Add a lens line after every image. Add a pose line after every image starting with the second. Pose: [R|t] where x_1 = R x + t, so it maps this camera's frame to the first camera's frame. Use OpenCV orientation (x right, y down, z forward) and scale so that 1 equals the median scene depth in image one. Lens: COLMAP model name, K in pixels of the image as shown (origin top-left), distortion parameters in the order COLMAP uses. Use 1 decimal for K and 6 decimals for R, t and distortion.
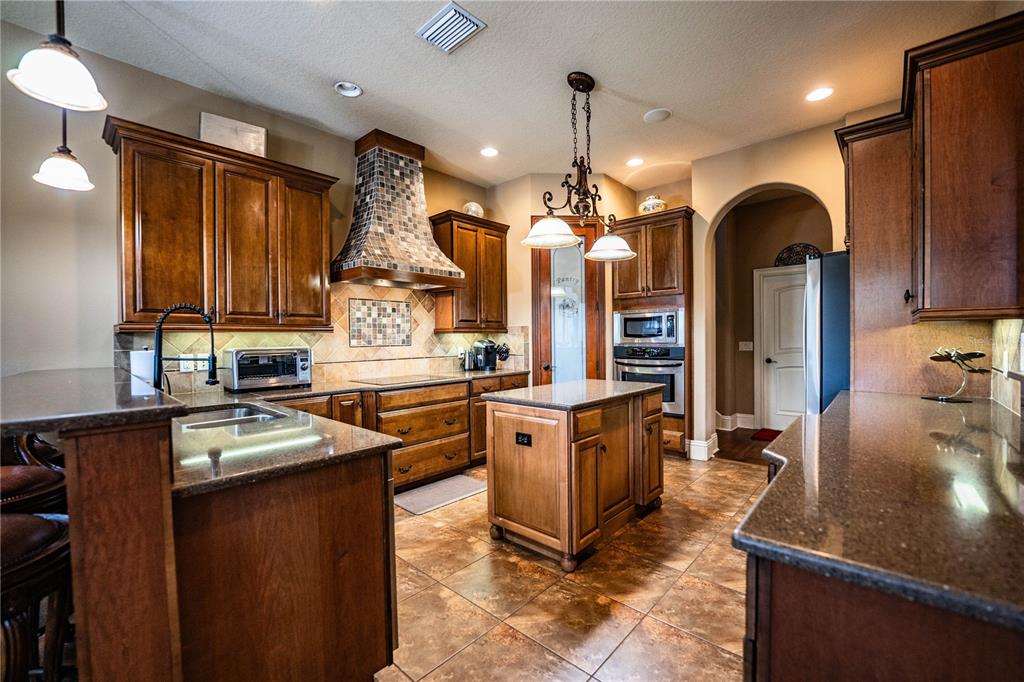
lens RADIAL K [[417.7, 0, 511.7], [0, 417.7, 344.2], [0, 0, 1]] dist [-0.028588, 0.003812]
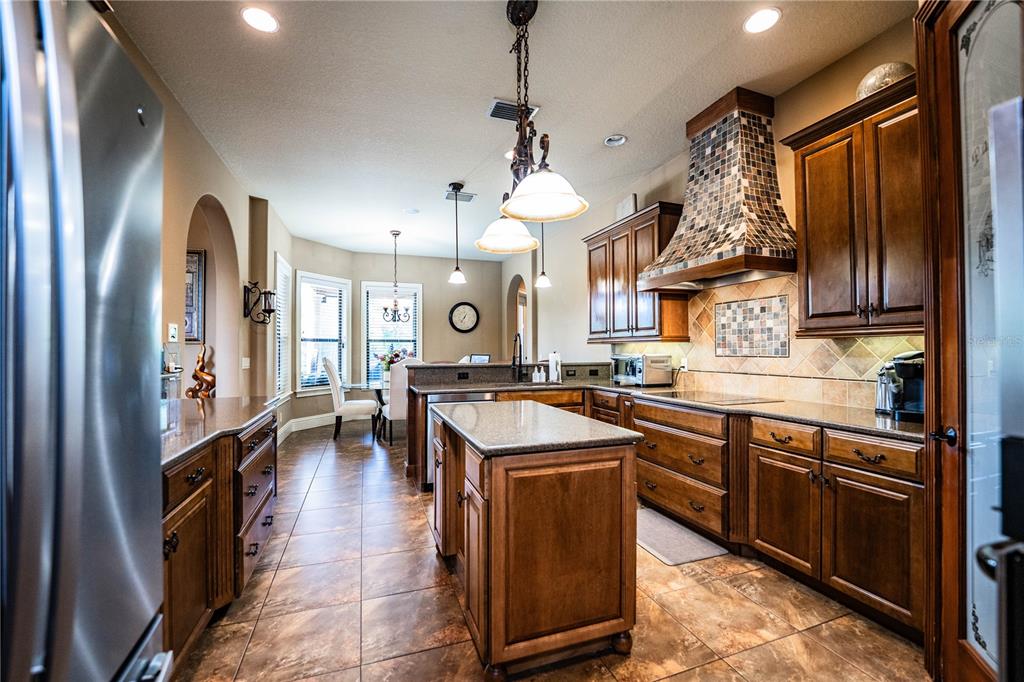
lens RADIAL K [[417.7, 0, 511.7], [0, 417.7, 344.2], [0, 0, 1]] dist [-0.028588, 0.003812]
pose [[-0.467839, 0.000659, -0.883813, 0.621133], [-0.005974, 0.999975, 0.003907, -0.020144], [0.883793, 0.007108, -0.467824, 0.993966]]
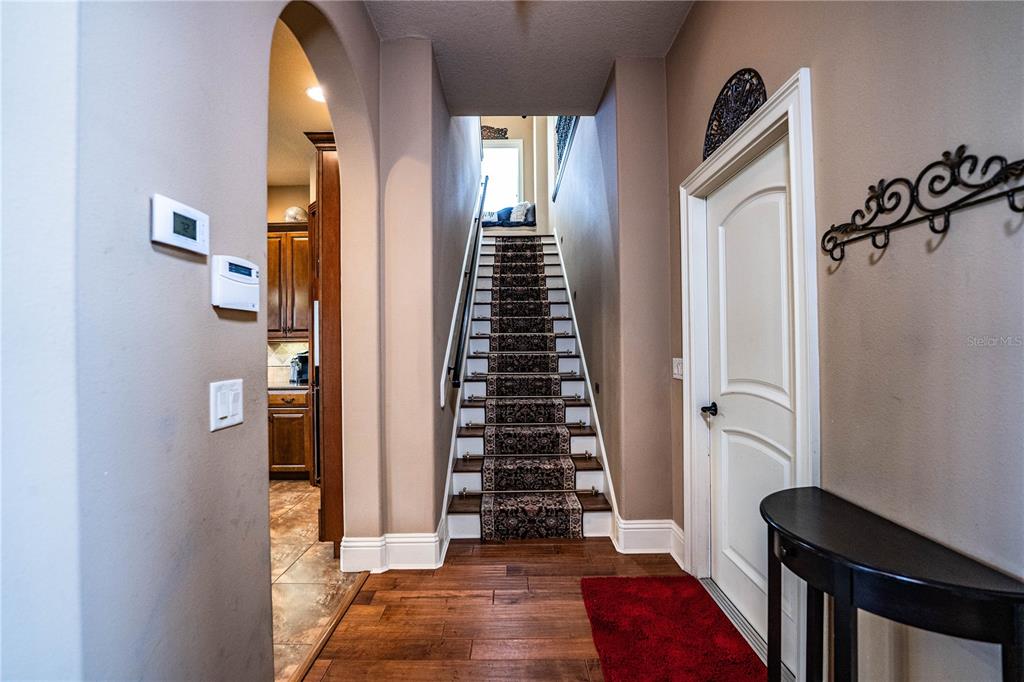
lens RADIAL K [[417.7, 0, 511.7], [0, 417.7, 344.2], [0, 0, 1]] dist [-0.028588, 0.003812]
pose [[0.674654, -0.000437, -0.738134, 1.132891], [-0.009507, 0.999912, -0.009281, -0.023583], [0.738073, 0.013278, 0.674590, 0.857025]]
